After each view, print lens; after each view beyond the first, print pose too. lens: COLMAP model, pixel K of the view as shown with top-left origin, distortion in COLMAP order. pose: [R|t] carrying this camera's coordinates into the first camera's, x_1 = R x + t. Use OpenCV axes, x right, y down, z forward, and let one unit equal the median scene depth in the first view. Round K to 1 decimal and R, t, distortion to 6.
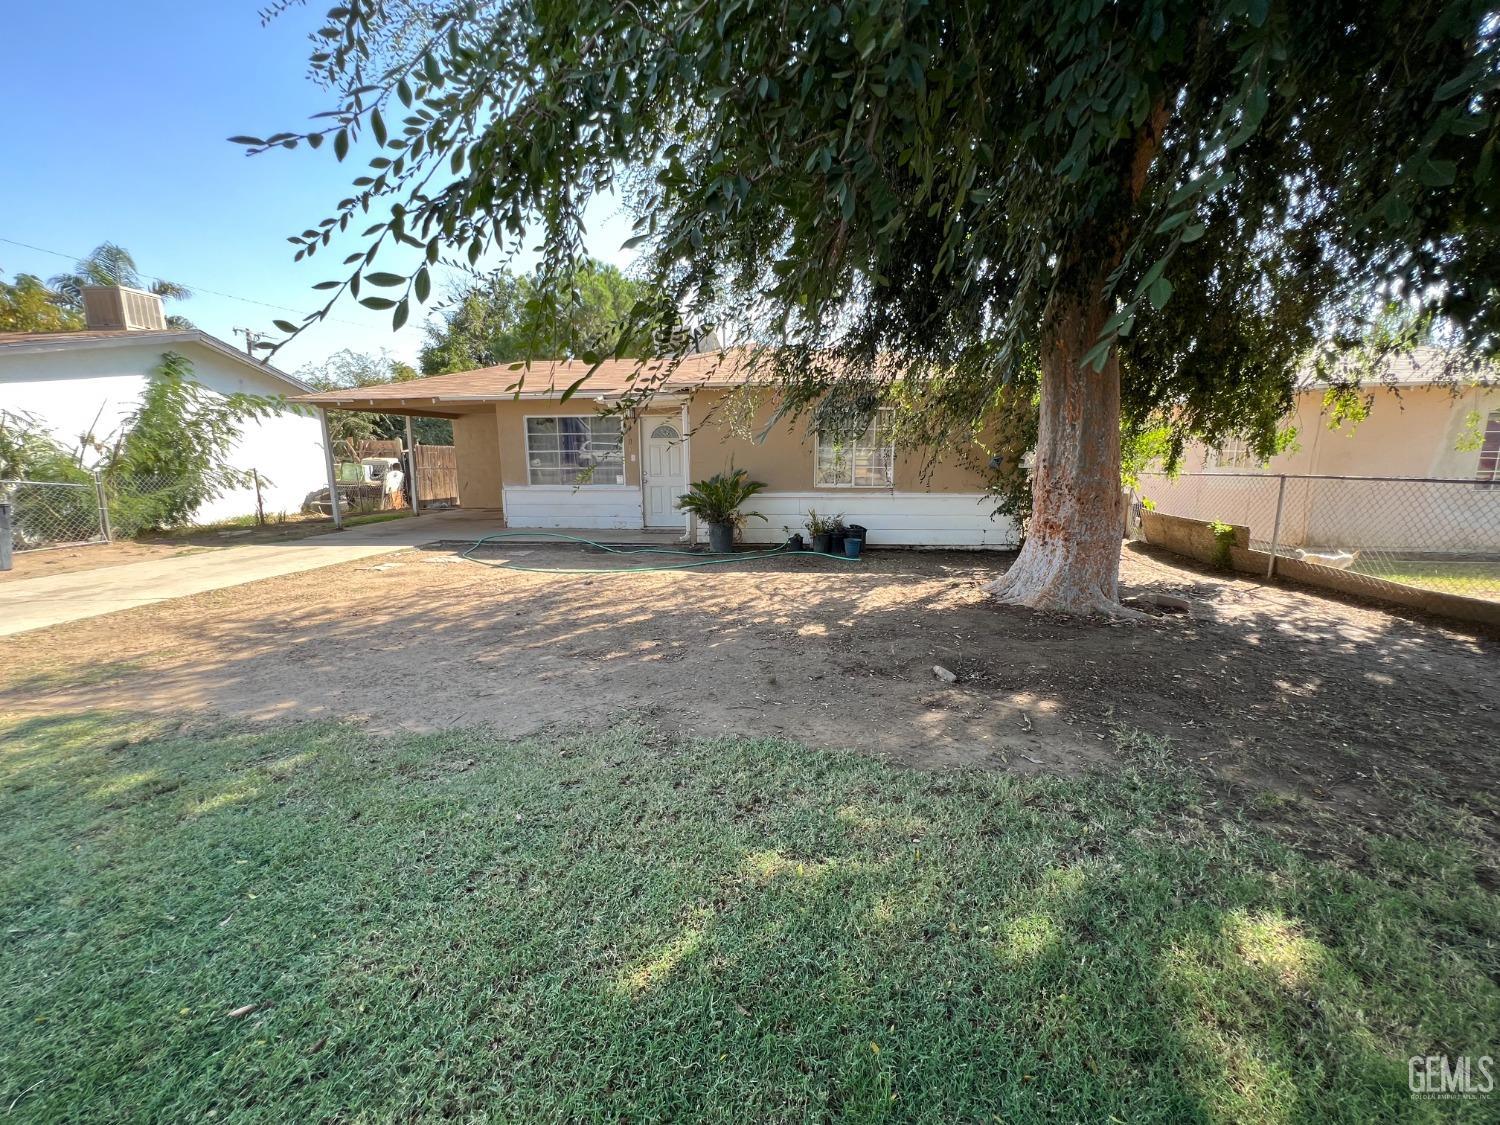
lens RADIAL K [[601.1, 0, 746.0], [0, 601.1, 558.3], [0, 0, 1]] dist [-0.002373, 0.000161]
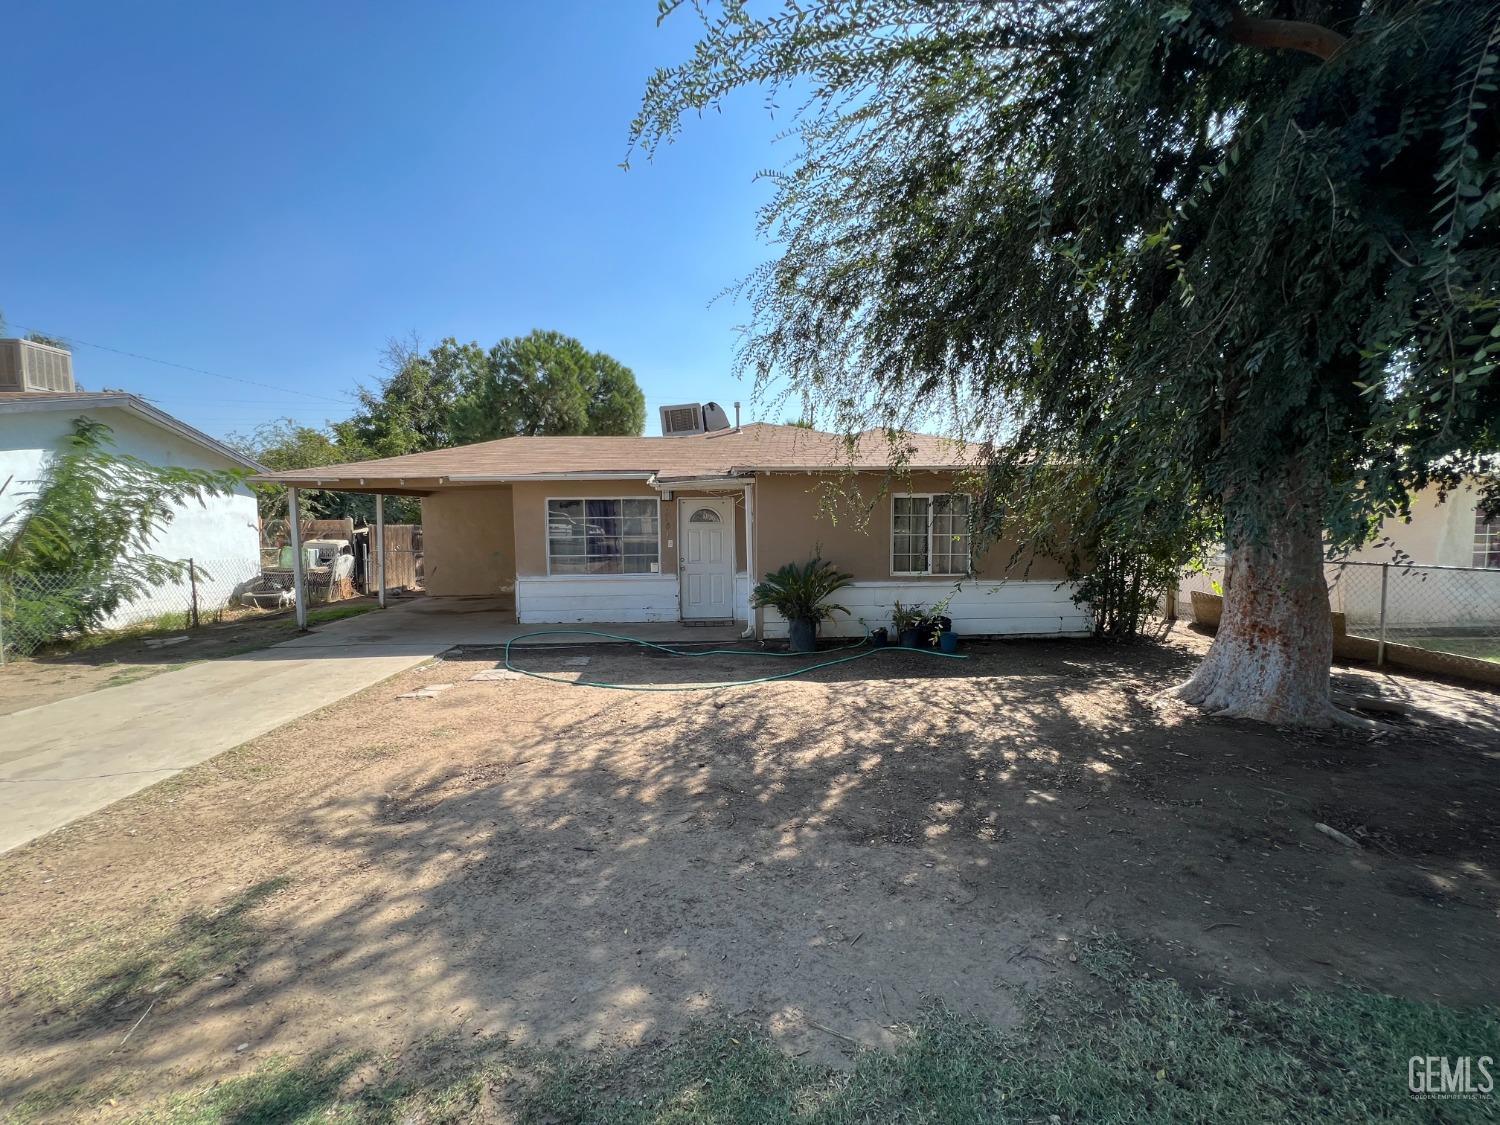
lens RADIAL K [[600.0, 0, 746.7], [0, 600.0, 559.3], [0, 0, 1]] dist [-0.002715, 0.000455]
pose [[0.988819, -0.012624, 0.148587, -0.208756], [0.029022, 0.993649, -0.108719, -0.041571], [-0.146271, 0.111816, 0.982905, 0.093980]]
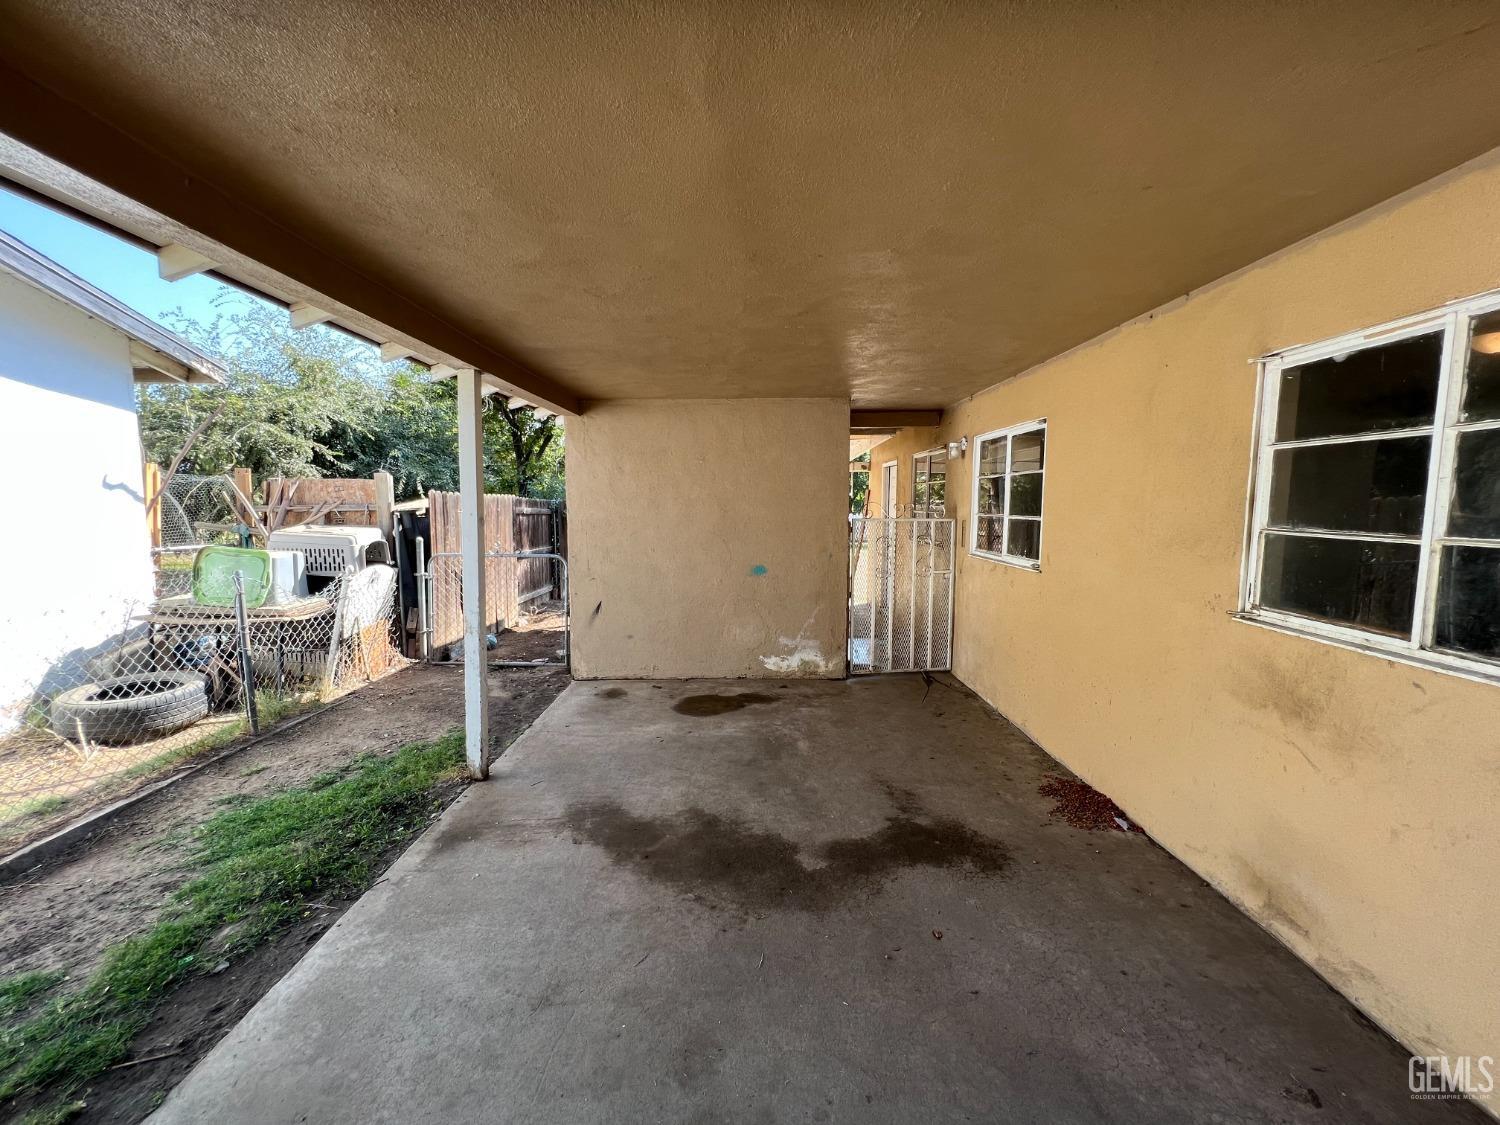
lens RADIAL K [[607.0, 0, 744.1], [0, 607.0, 558.9], [0, 0, 1]] dist [-0.001185, 0.000069]
pose [[0.997731, 0.005610, 0.067086, -0.596158], [-0.000084, 0.996624, -0.082100, -0.182549], [-0.067320, 0.081909, 0.994364, 0.965156]]
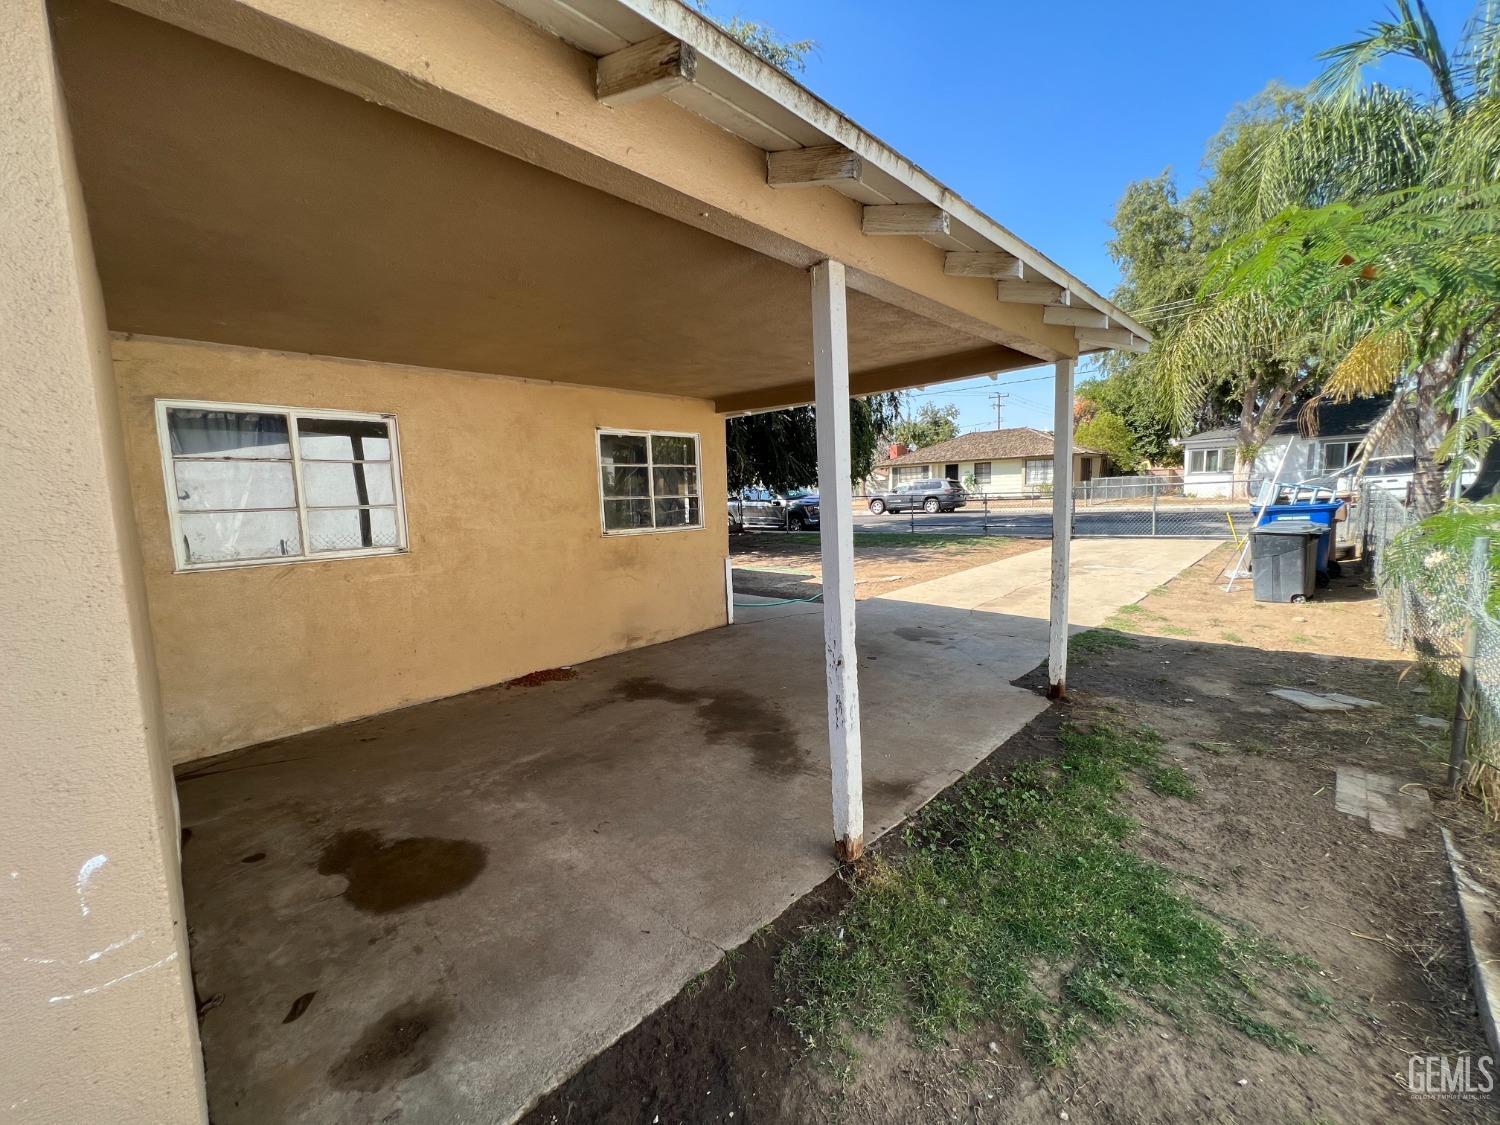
lens RADIAL K [[600.0, 0, 746.7], [0, 600.0, 559.3], [0, 0, 1]] dist [-0.002715, 0.000455]
pose [[-0.754823, -0.035174, 0.654984, -0.851423], [0.156783, 0.959941, 0.232233, -0.266301], [-0.636915, 0.277986, -0.719071, 1.507319]]
